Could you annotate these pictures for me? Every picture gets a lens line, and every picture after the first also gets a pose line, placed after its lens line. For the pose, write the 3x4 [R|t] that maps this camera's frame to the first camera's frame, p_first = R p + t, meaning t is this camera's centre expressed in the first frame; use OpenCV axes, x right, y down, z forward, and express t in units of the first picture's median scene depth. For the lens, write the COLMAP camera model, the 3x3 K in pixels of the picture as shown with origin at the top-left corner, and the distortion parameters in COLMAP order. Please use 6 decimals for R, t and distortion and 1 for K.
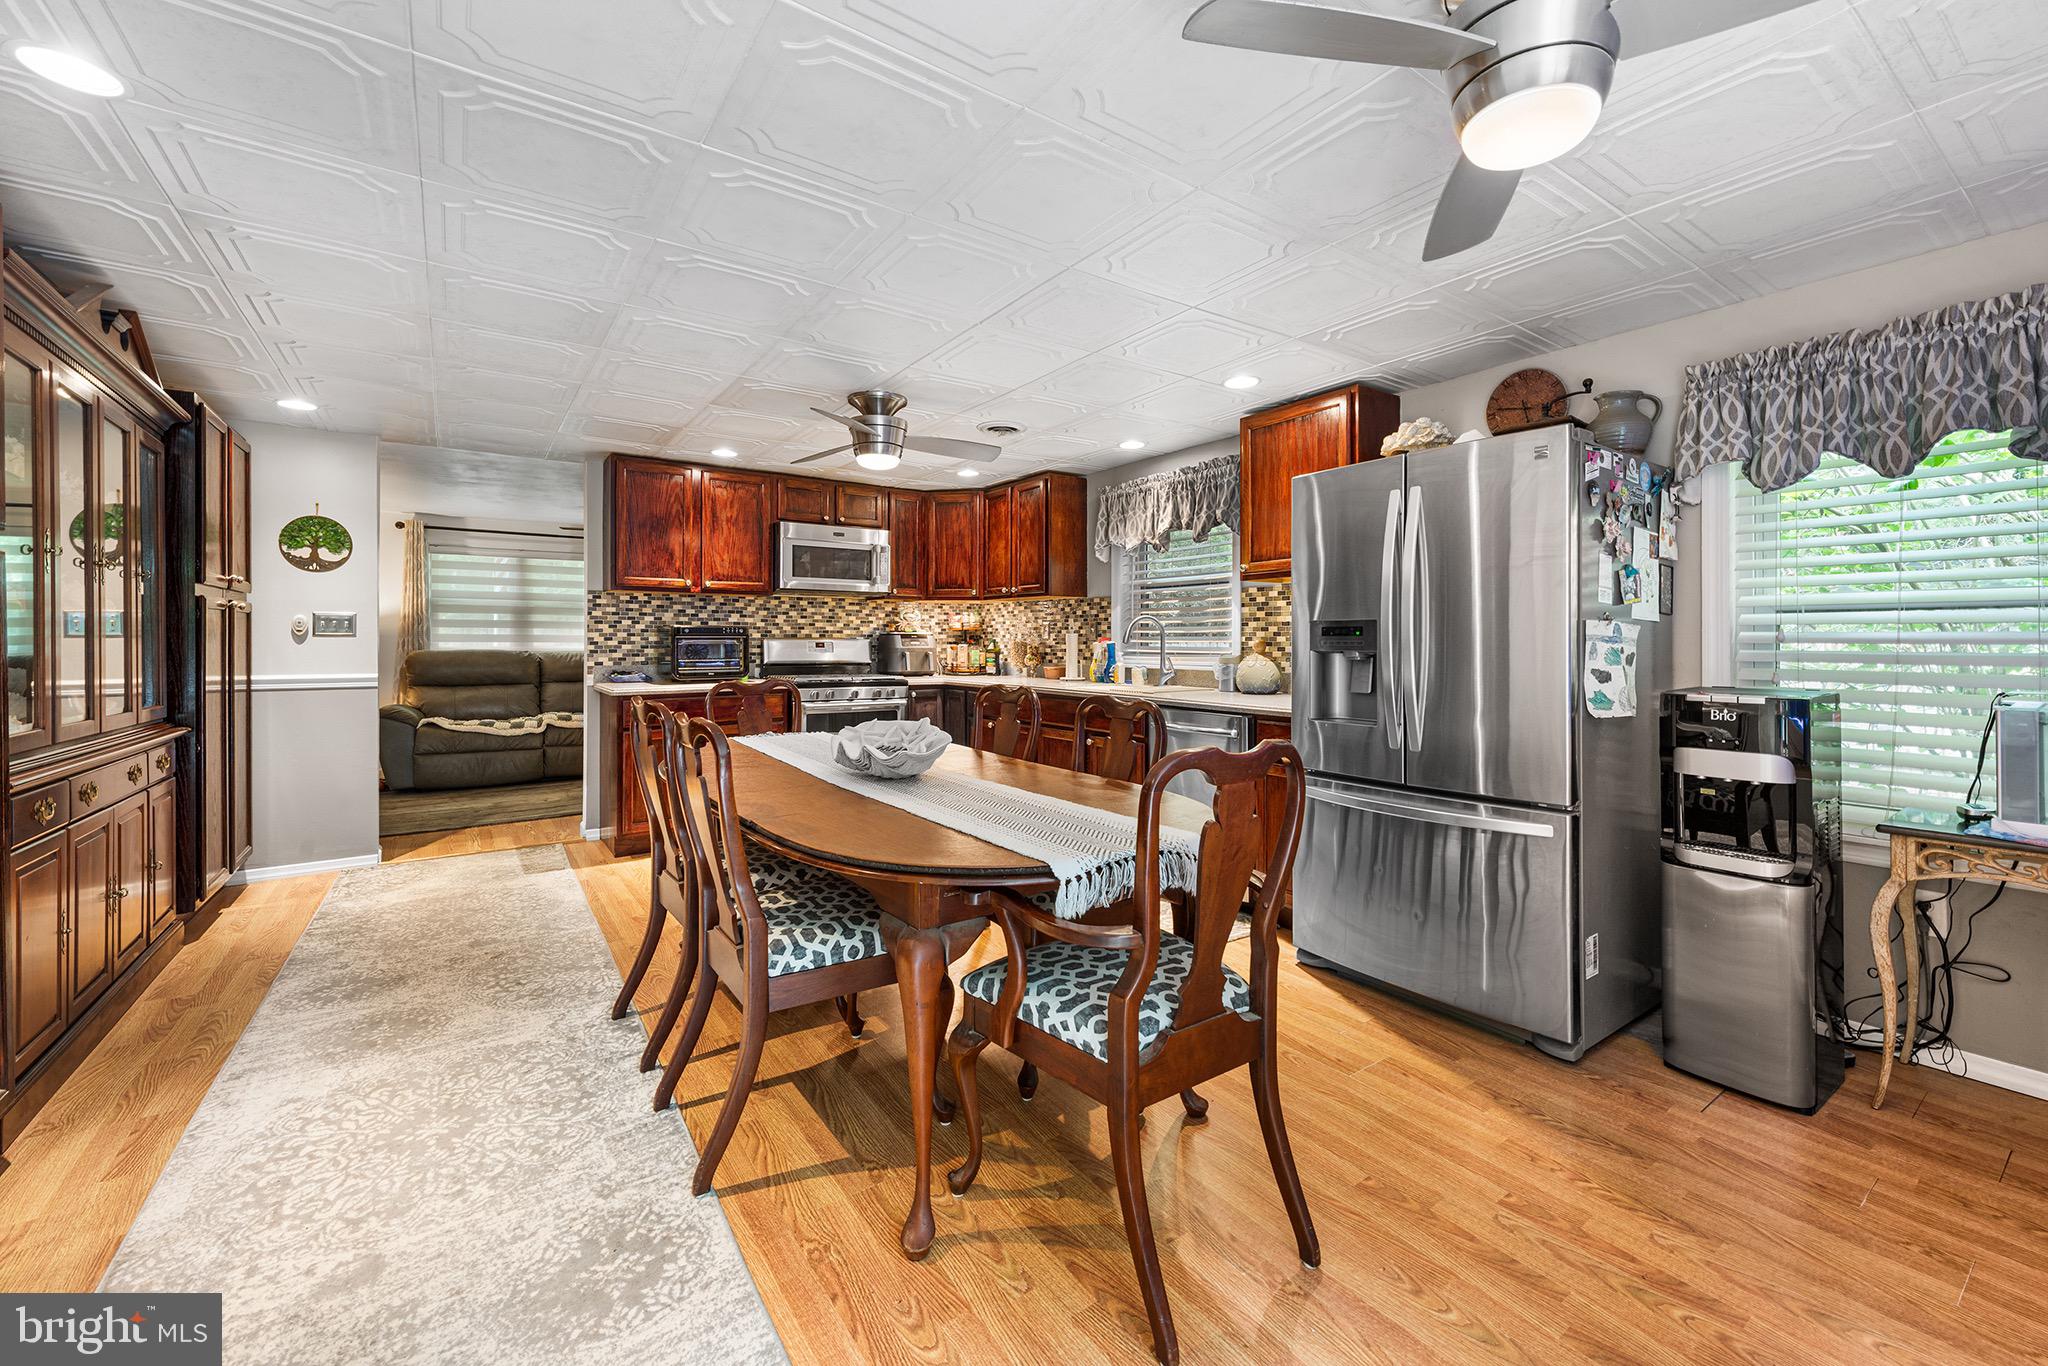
lens RADIAL K [[829.1, 0, 1025.2], [0, 829.1, 644.6], [0, 0, 1]] dist [0.000789, -0.000057]
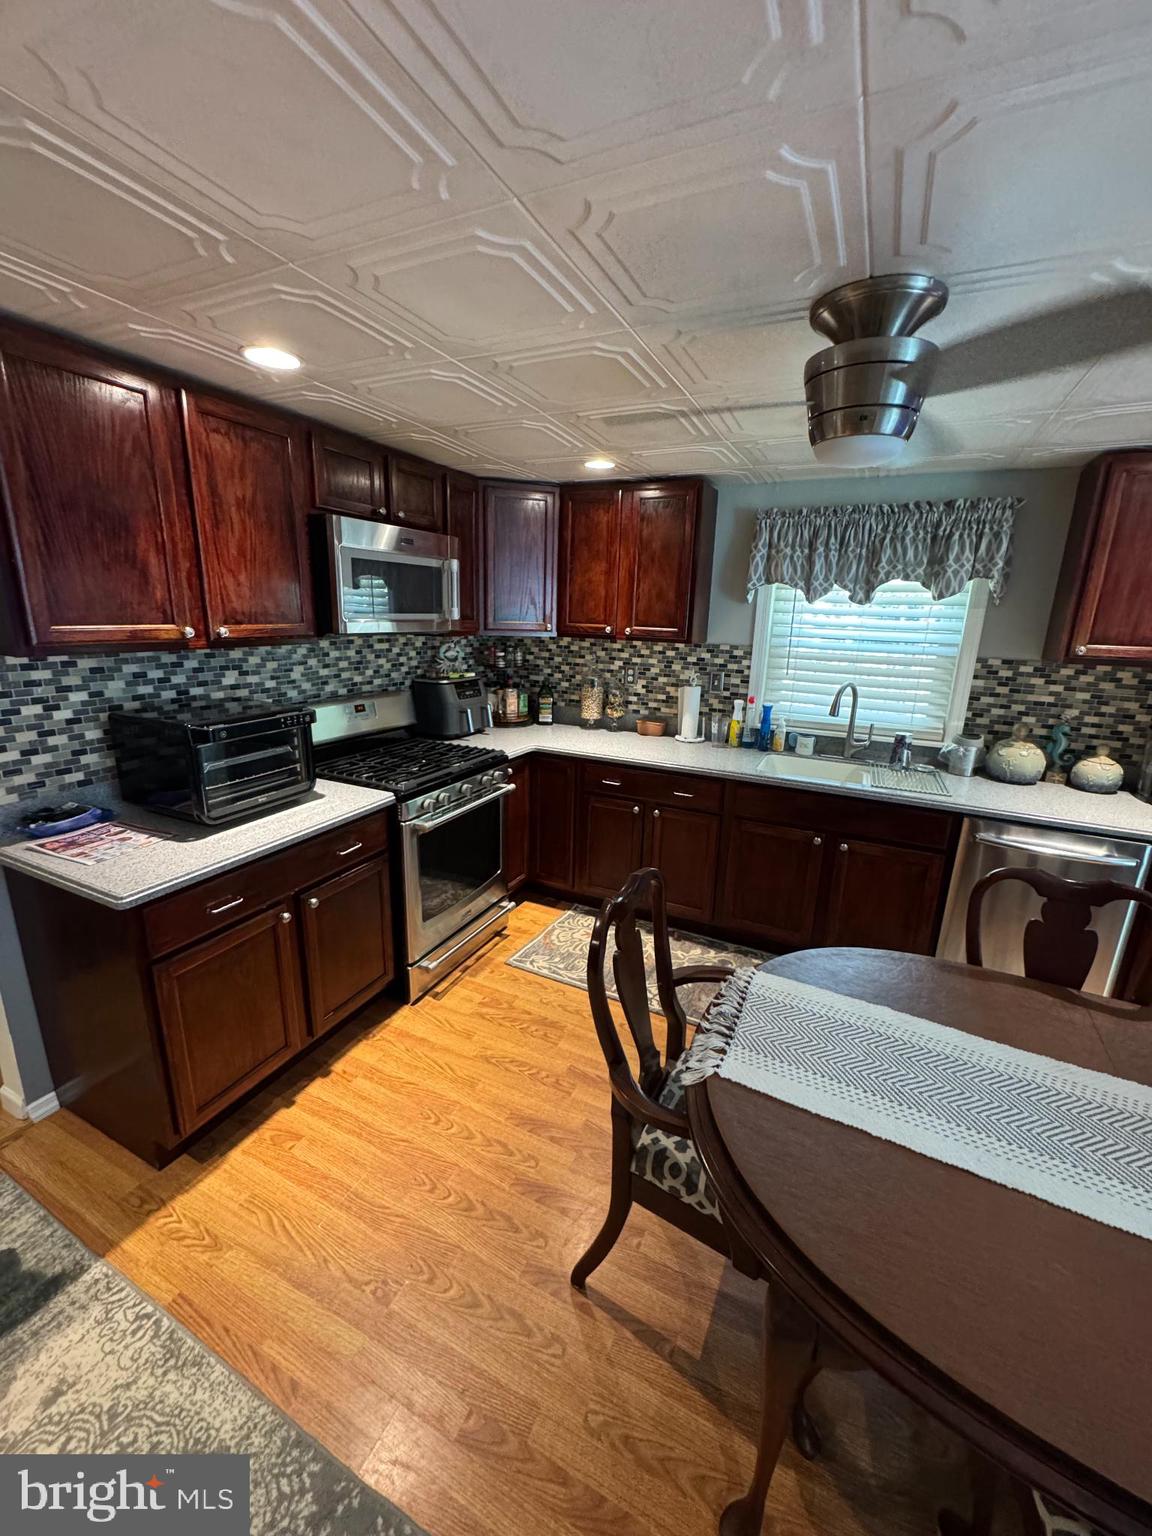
lens RADIAL K [[613.9, 0, 577.1], [0, 613.9, 773.2], [0, 0, 1]] dist [-0.006372, -0.000066]
pose [[0.870497, -0.106467, 0.480520, -0.376956], [-0.024728, 0.965629, 0.258747, -0.091480], [-0.491552, -0.237120, 0.837944, 0.532032]]
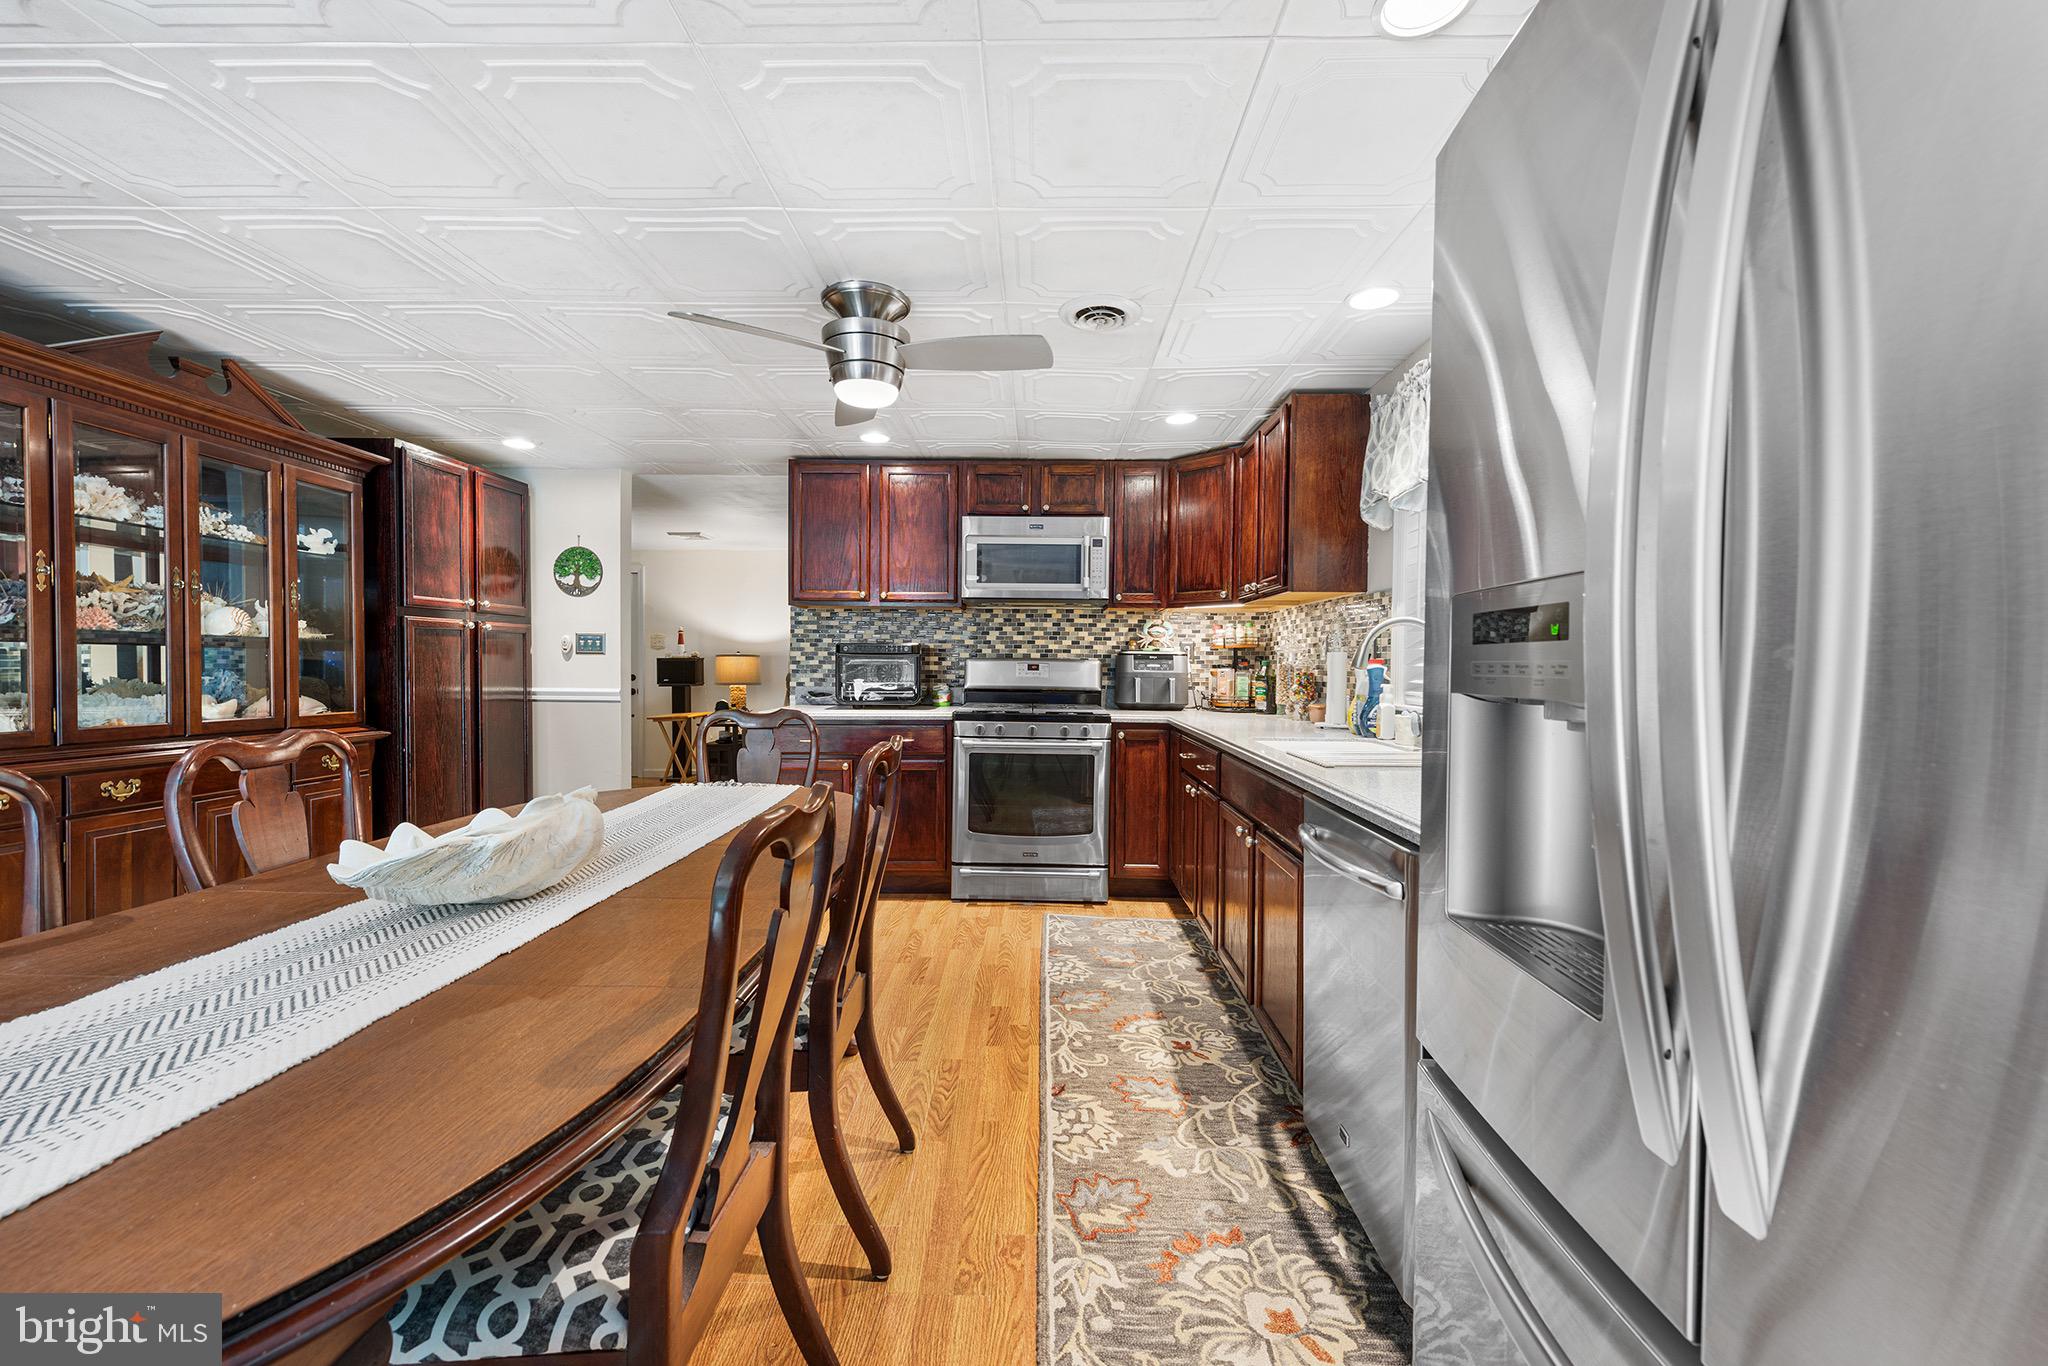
lens RADIAL K [[802.1, 0, 1019.2], [0, 802.1, 688.2], [0, 0, 1]] dist [-0.000122, -0.000159]
pose [[0.807618, 0.024822, -0.589183, 0.227961], [-0.011589, 0.999589, 0.026226, 0.000776], [0.589592, -0.014353, 0.807574, 0.395222]]
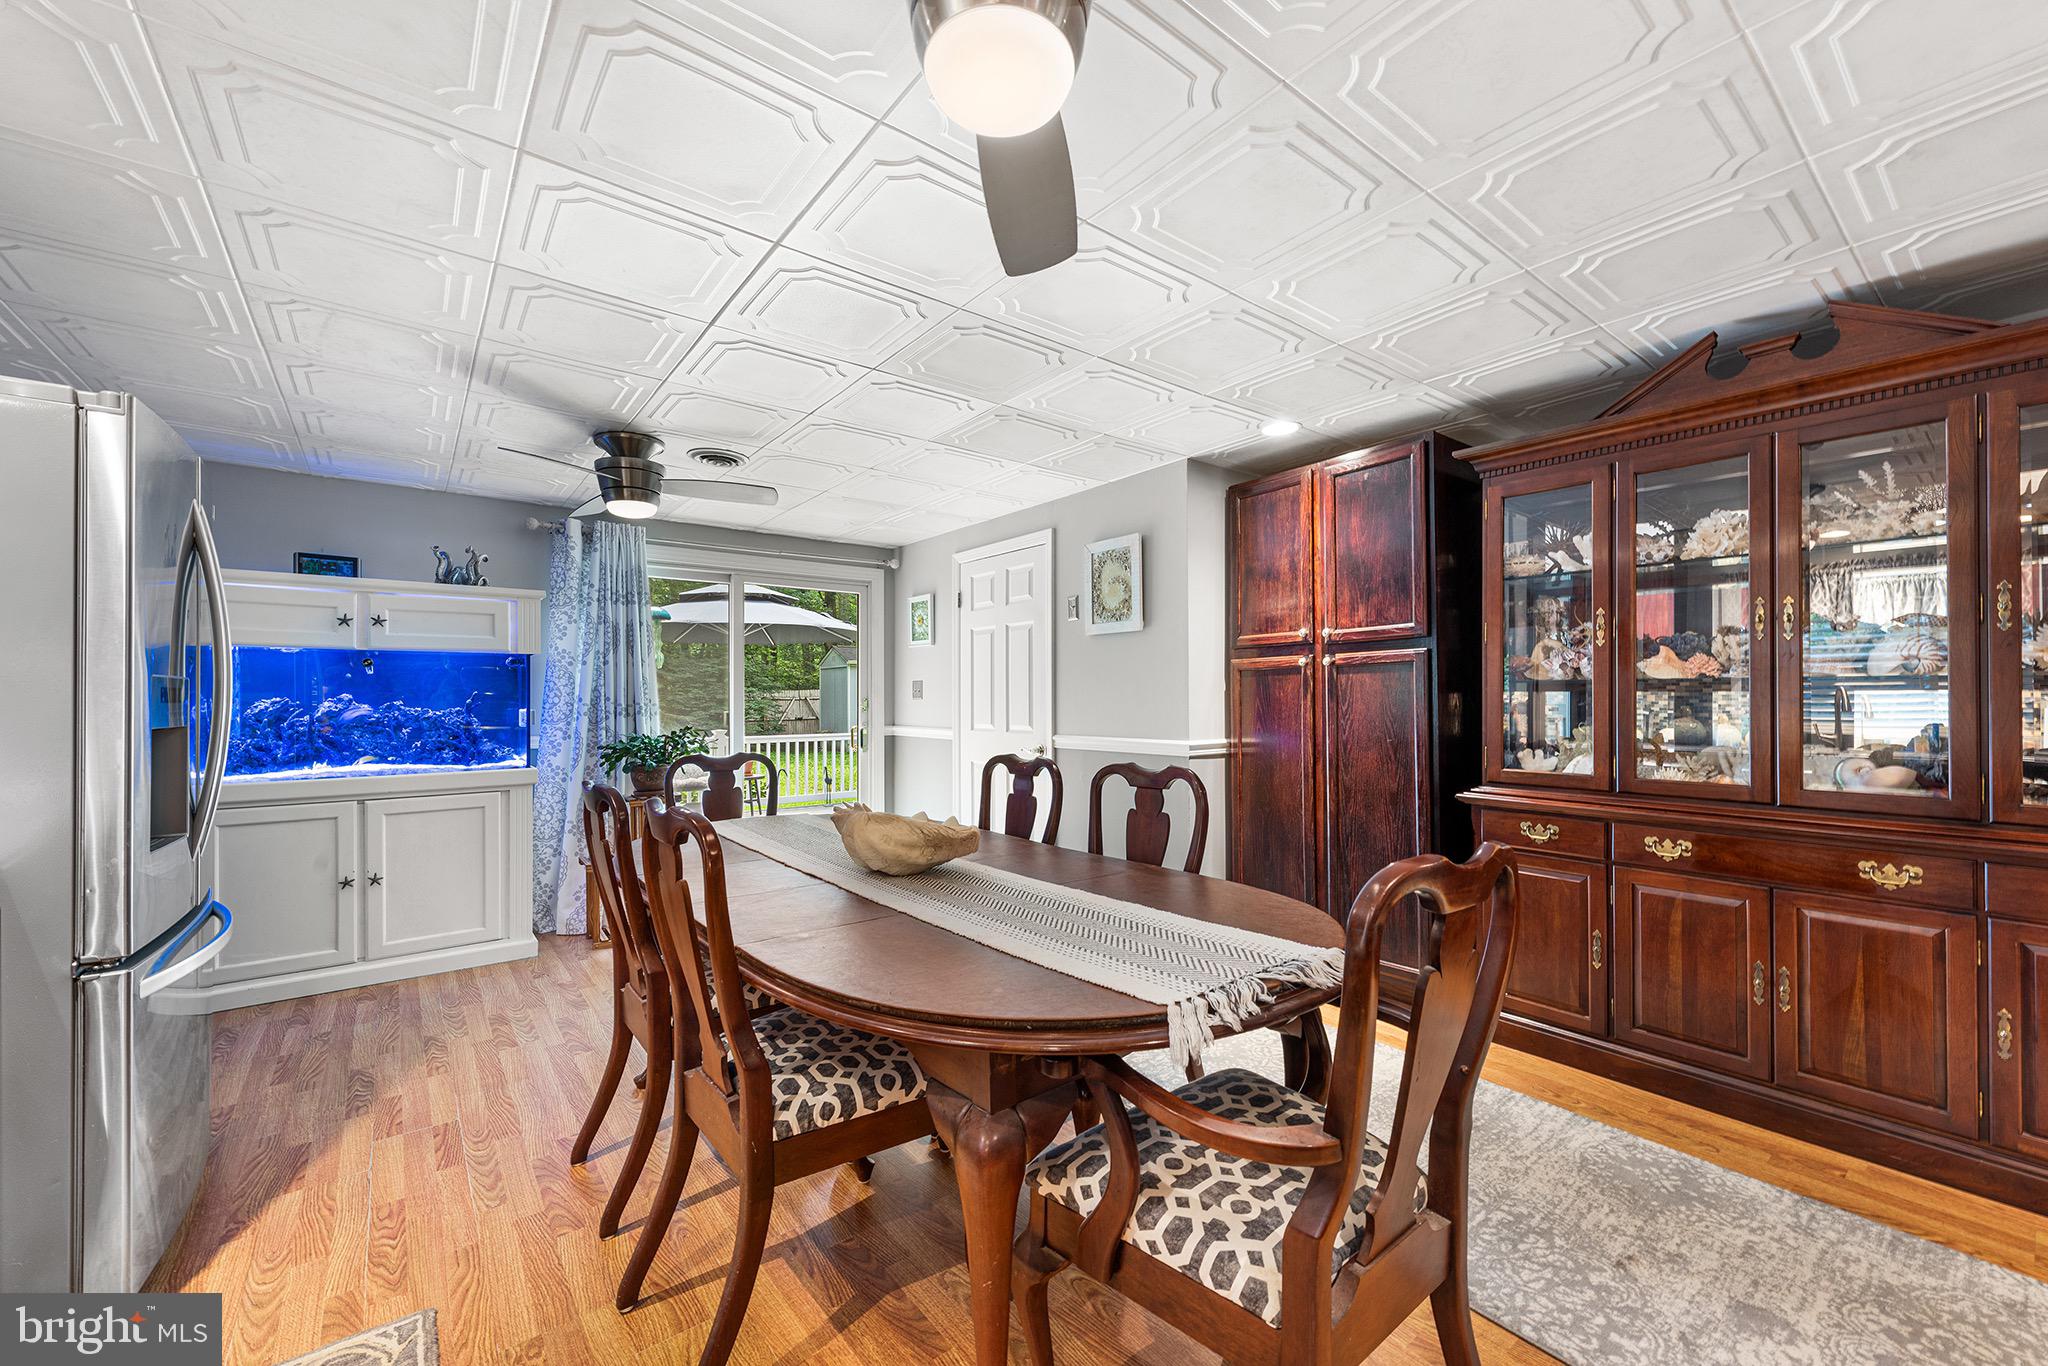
lens RADIAL K [[811.1, 0, 1018.2], [0, 811.1, 700.9], [0, 0, 1]] dist [0.017711, -0.000045]
pose [[-0.998736, 0.004628, -0.050052, -0.120621], [0.004467, 0.999985, 0.003315, -0.006214], [0.050066, 0.003087, -0.998741, 0.936866]]
